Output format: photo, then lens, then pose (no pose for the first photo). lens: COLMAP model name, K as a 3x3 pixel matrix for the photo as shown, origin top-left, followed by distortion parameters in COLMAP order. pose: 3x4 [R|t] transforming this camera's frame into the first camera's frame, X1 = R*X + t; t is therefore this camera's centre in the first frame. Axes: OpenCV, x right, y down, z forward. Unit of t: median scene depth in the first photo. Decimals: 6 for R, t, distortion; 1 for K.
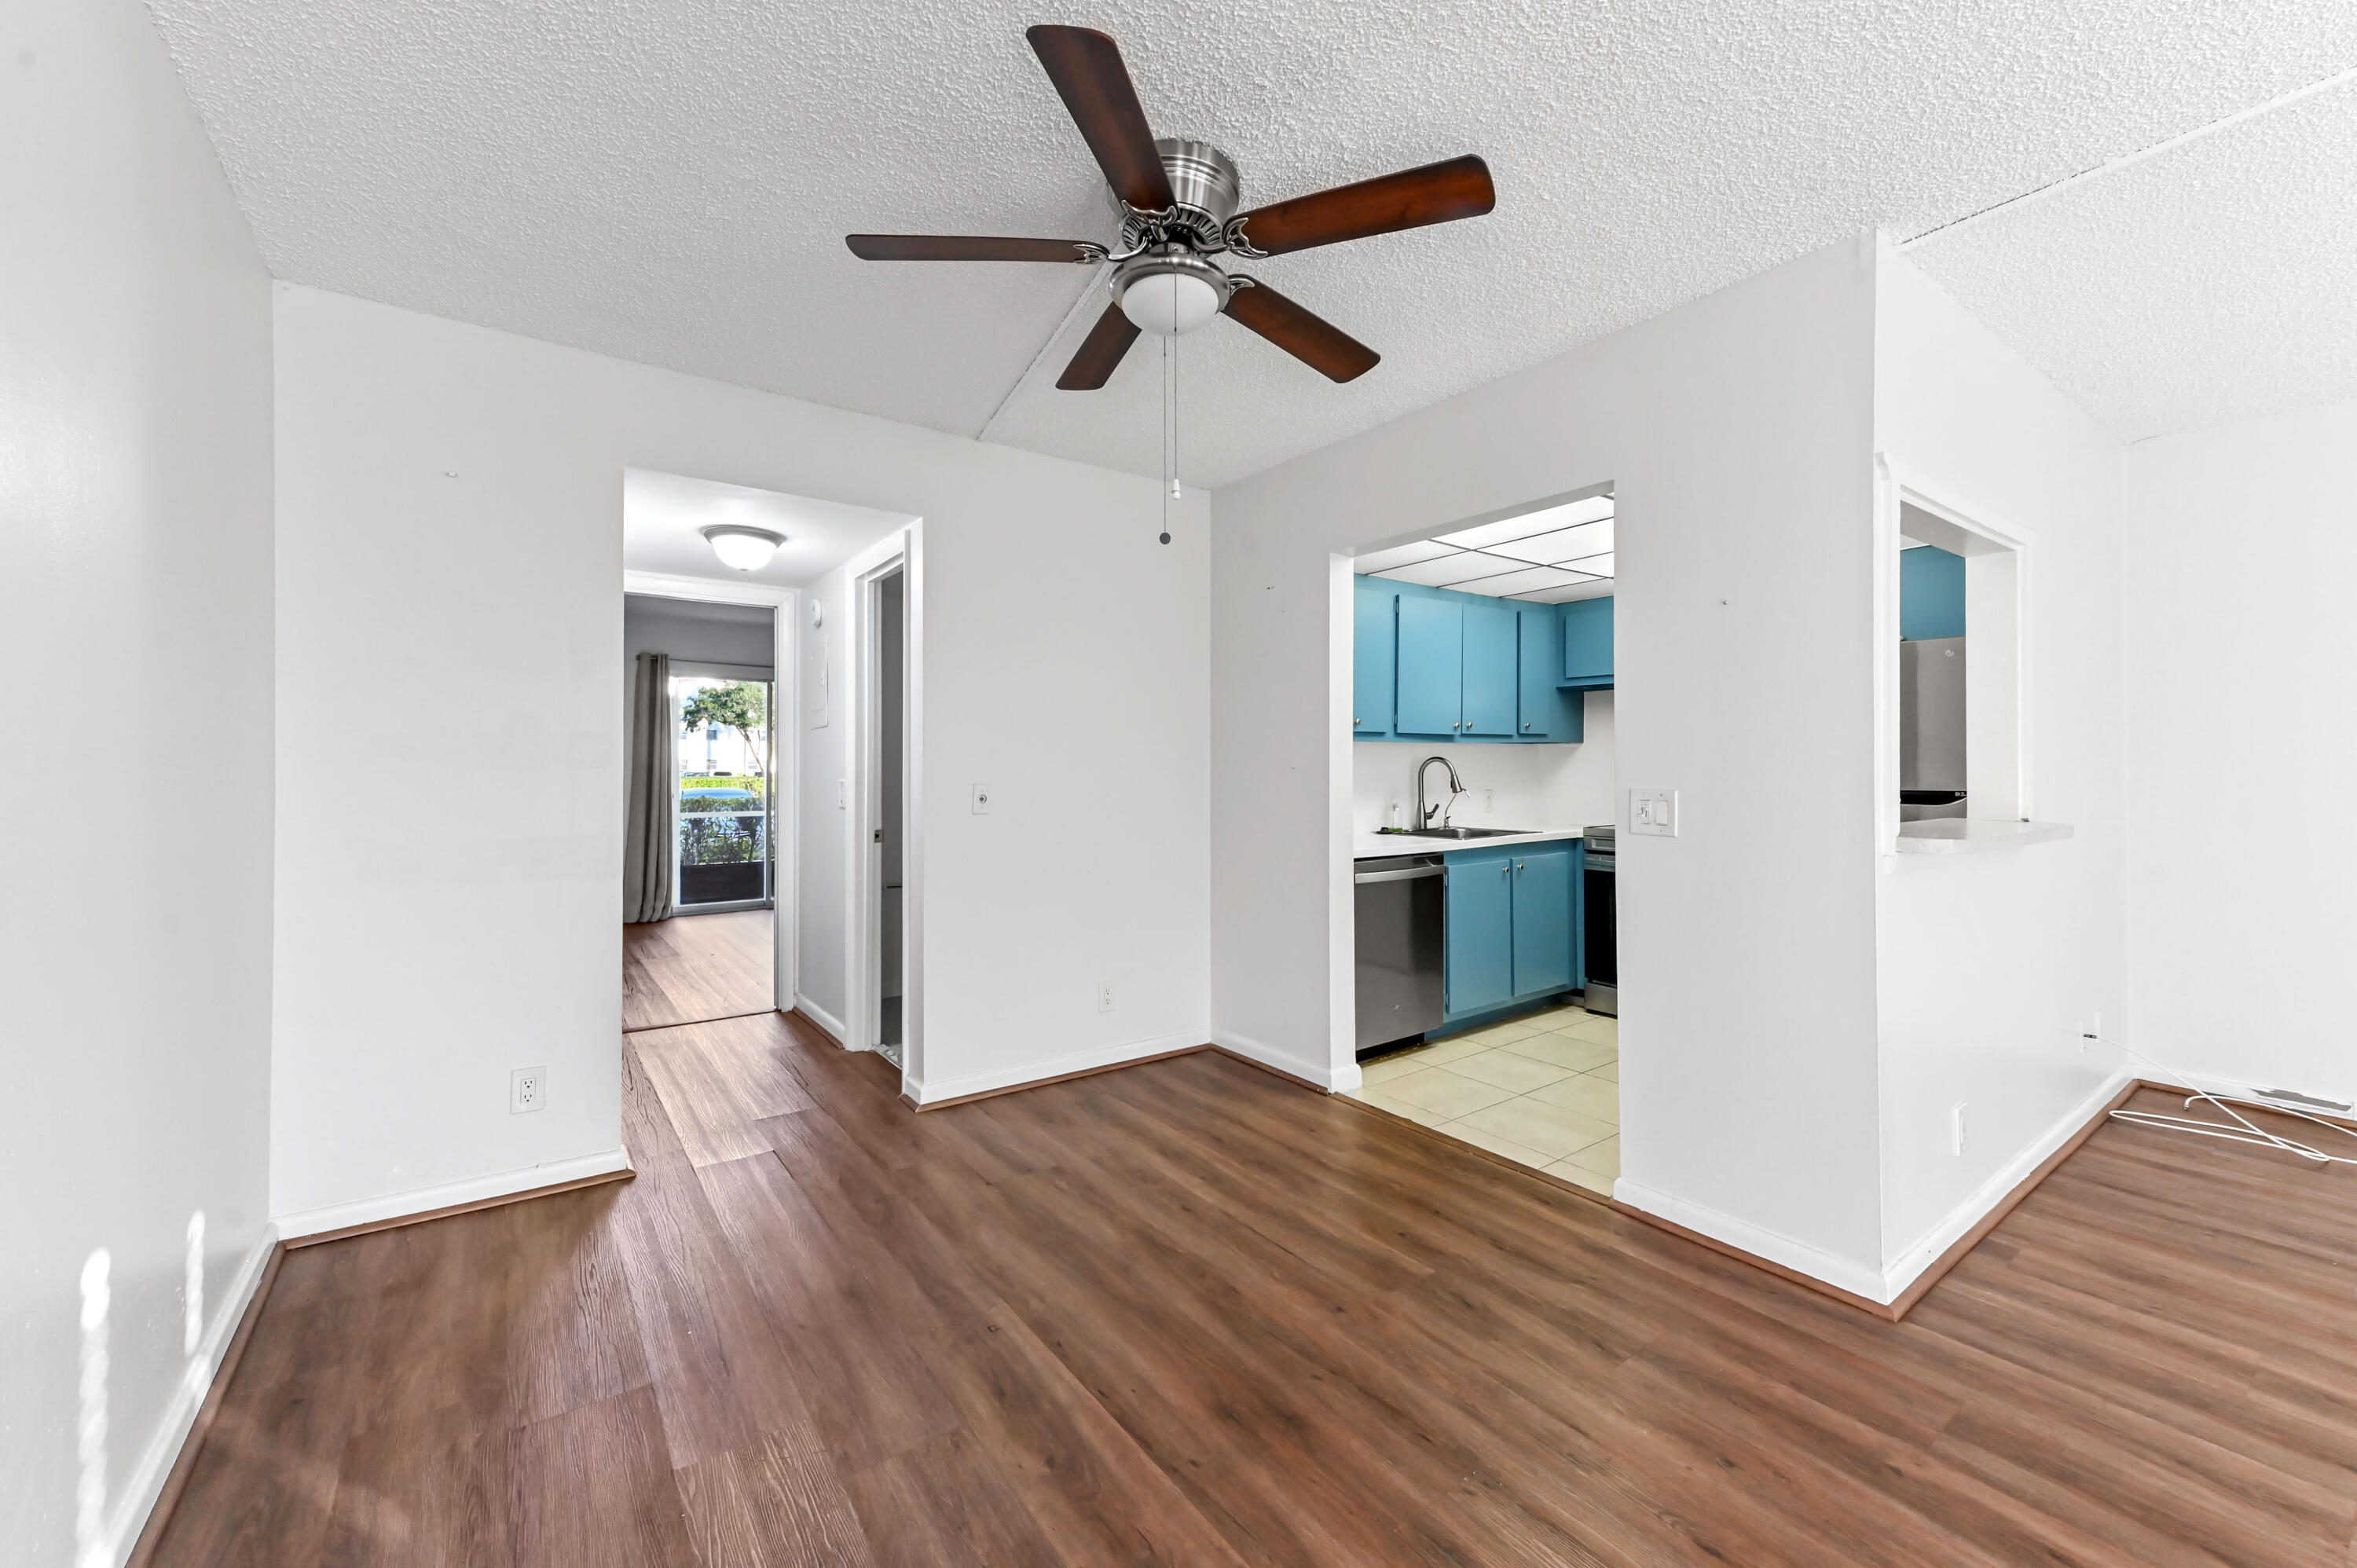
lens RADIAL K [[925.3, 0, 1171.1], [0, 925.3, 768.6], [0, 0, 1]] dist [0.011184, -0.000016]
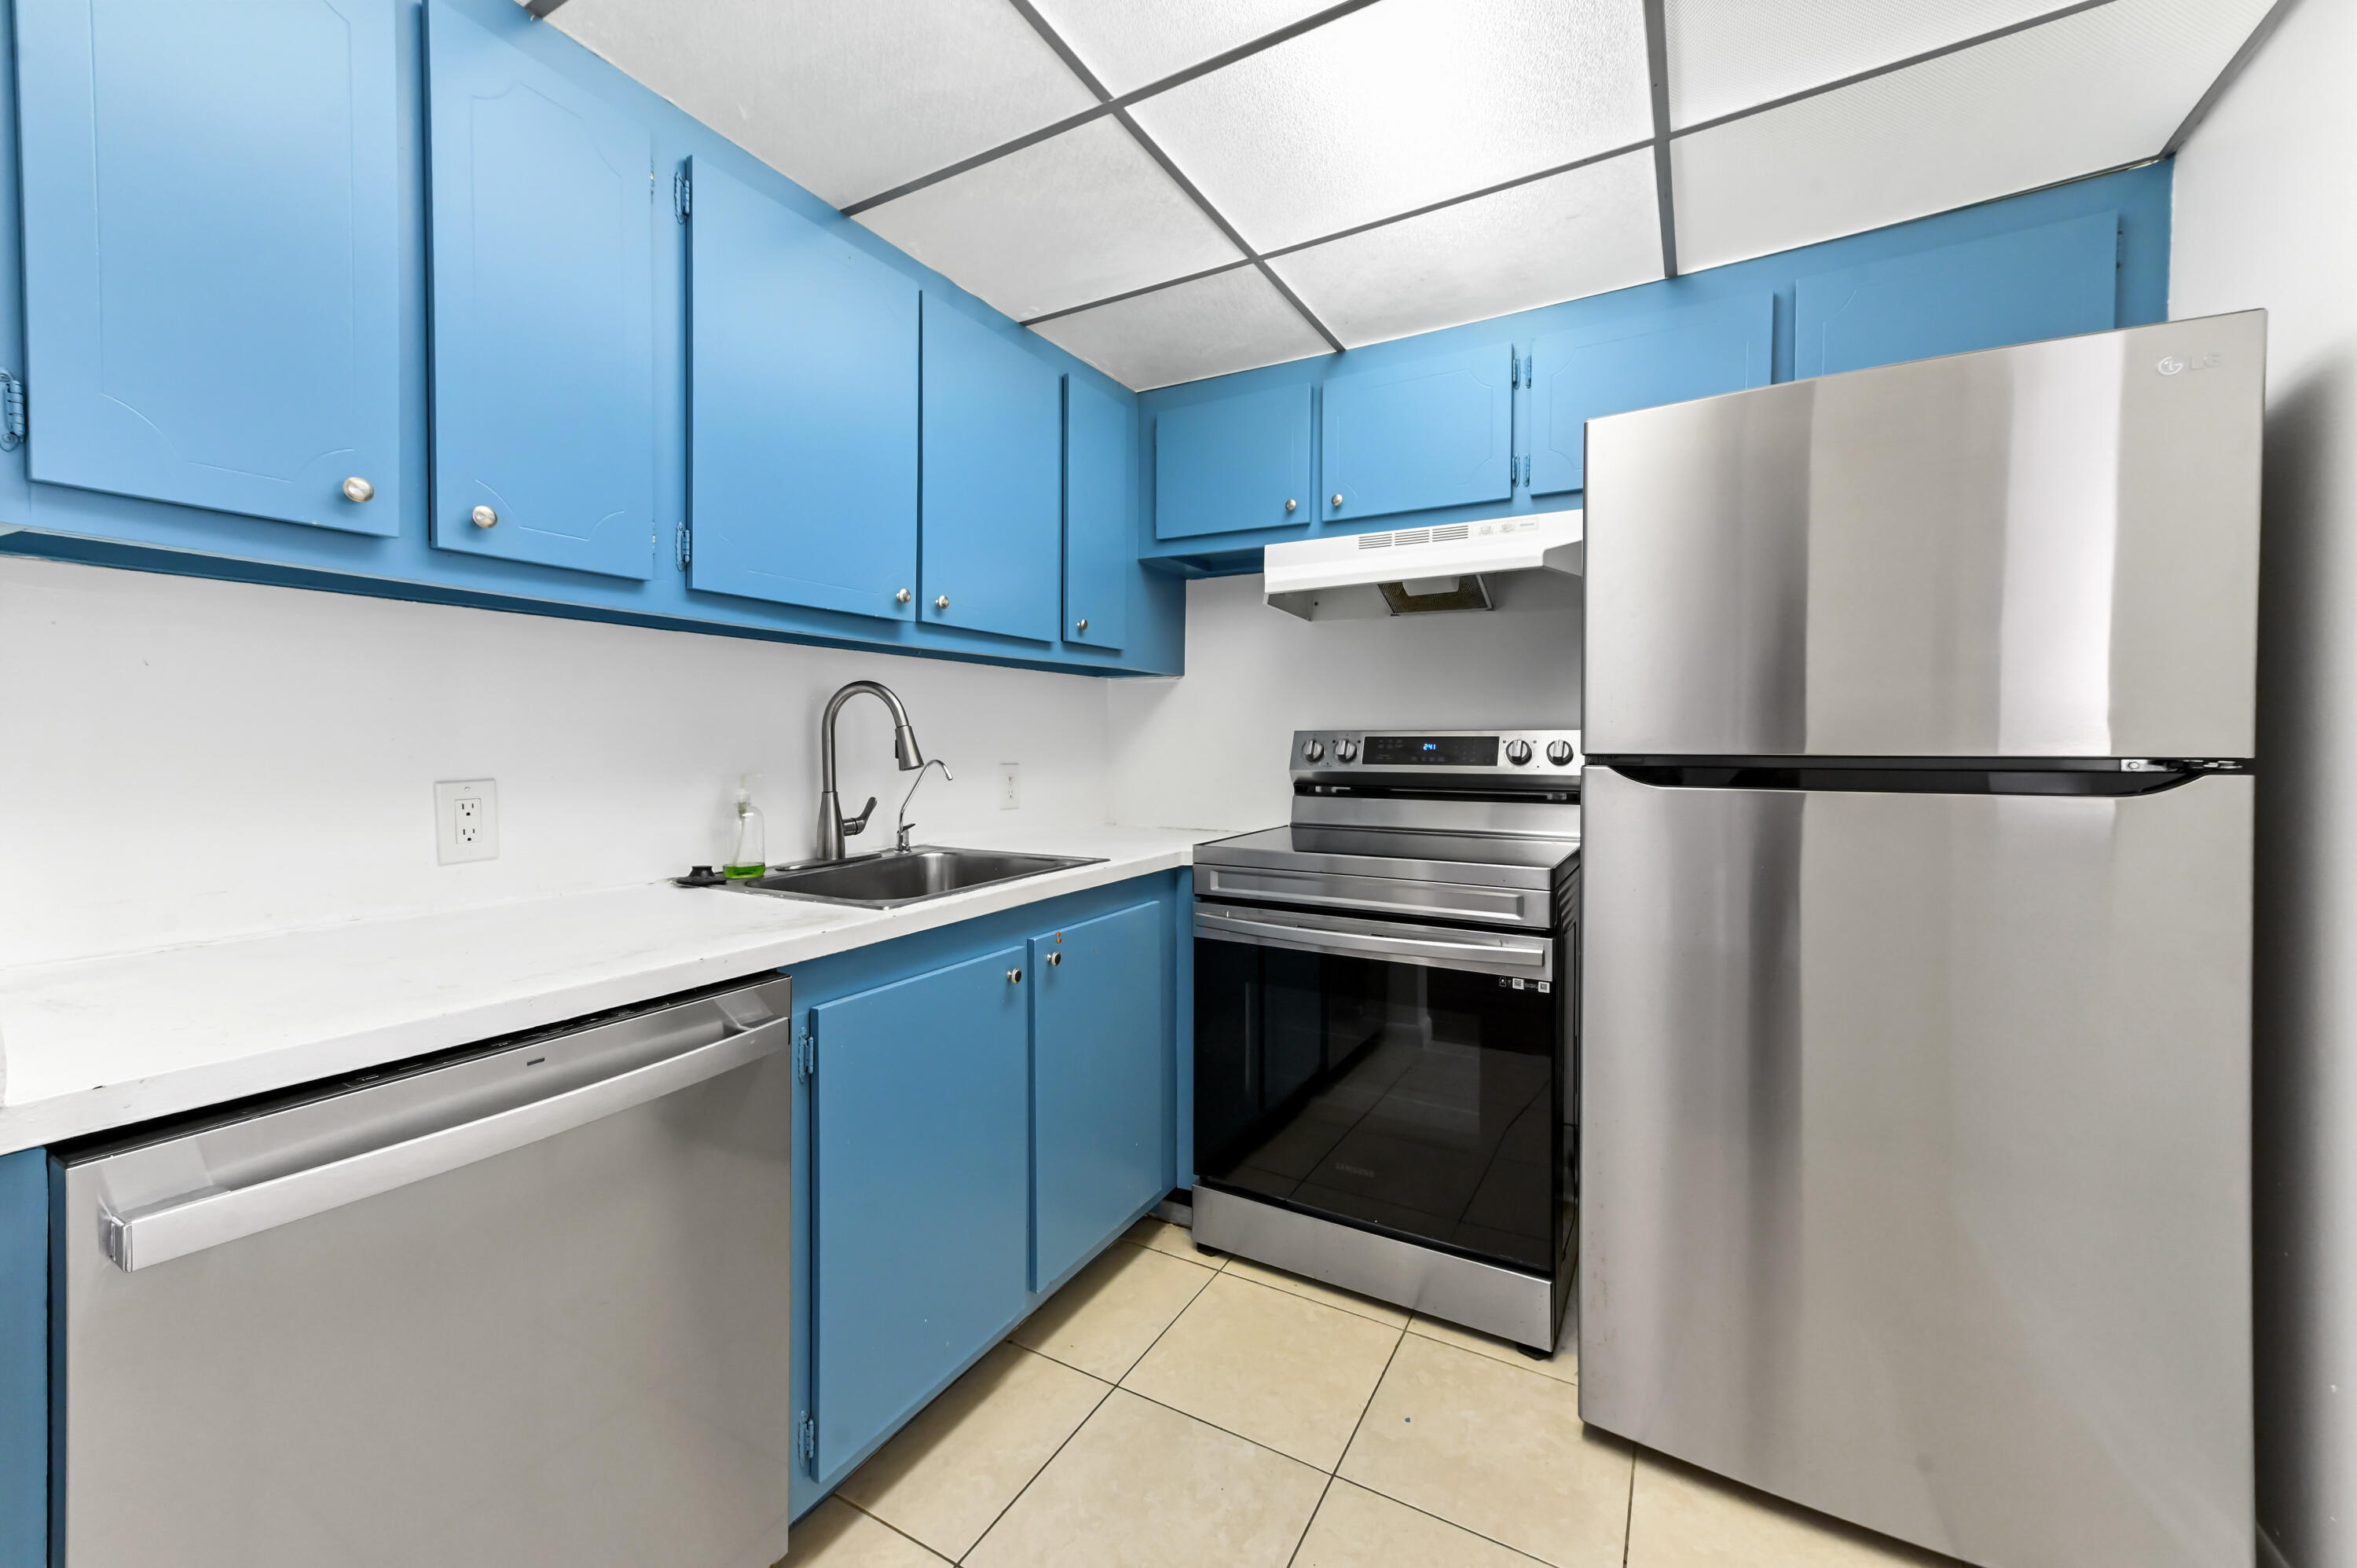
lens RADIAL K [[933.5, 0, 1182.4], [0, 933.5, 751.8], [0, 0, 1]] dist [0.012394, 0.000304]
pose [[0.902453, 0.003302, 0.430777, 0.255696], [-0.006276, 0.999965, 0.005484, 0.016202], [-0.430744, -0.007652, 0.902442, 0.621075]]
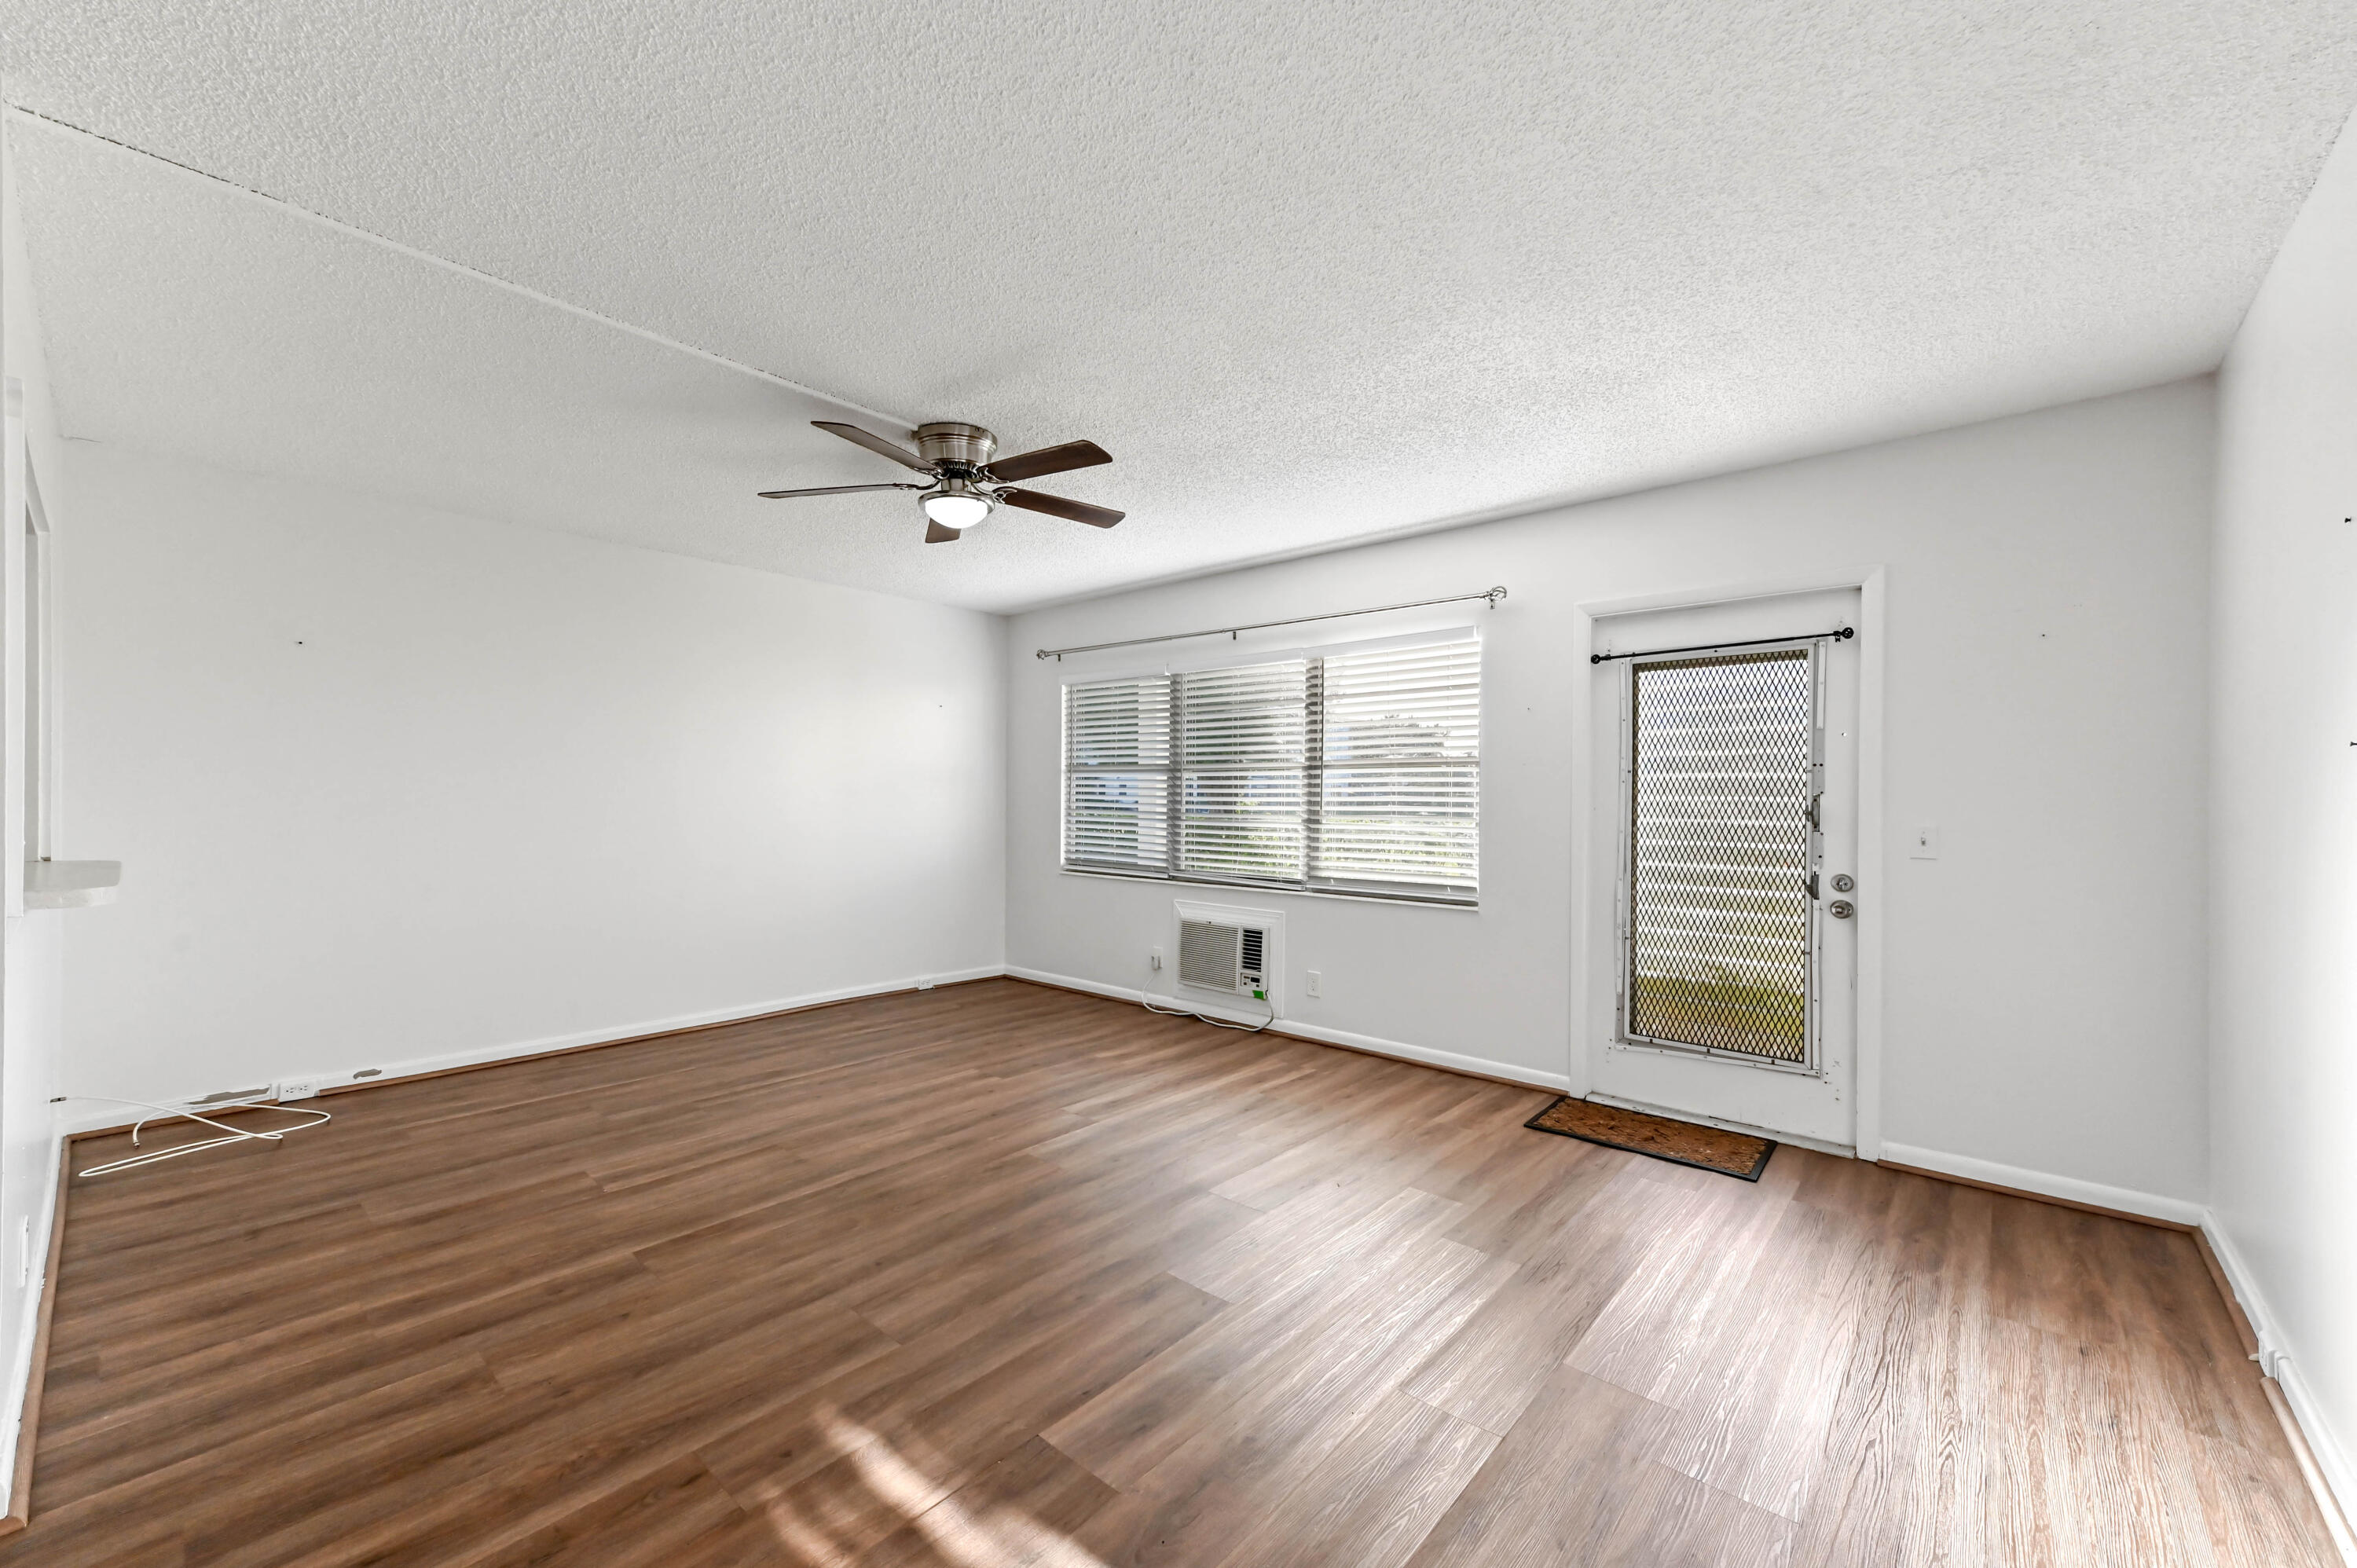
lens RADIAL K [[921.4, 0, 1182.2], [0, 921.4, 806.2], [0, 0, 1]] dist [0.011591, 0.001052]
pose [[-0.226899, -0.009673, 0.973870, -0.088922], [-0.007034, 0.999941, 0.008293, -0.004807], [-0.973893, -0.004969, -0.226954, 0.122223]]
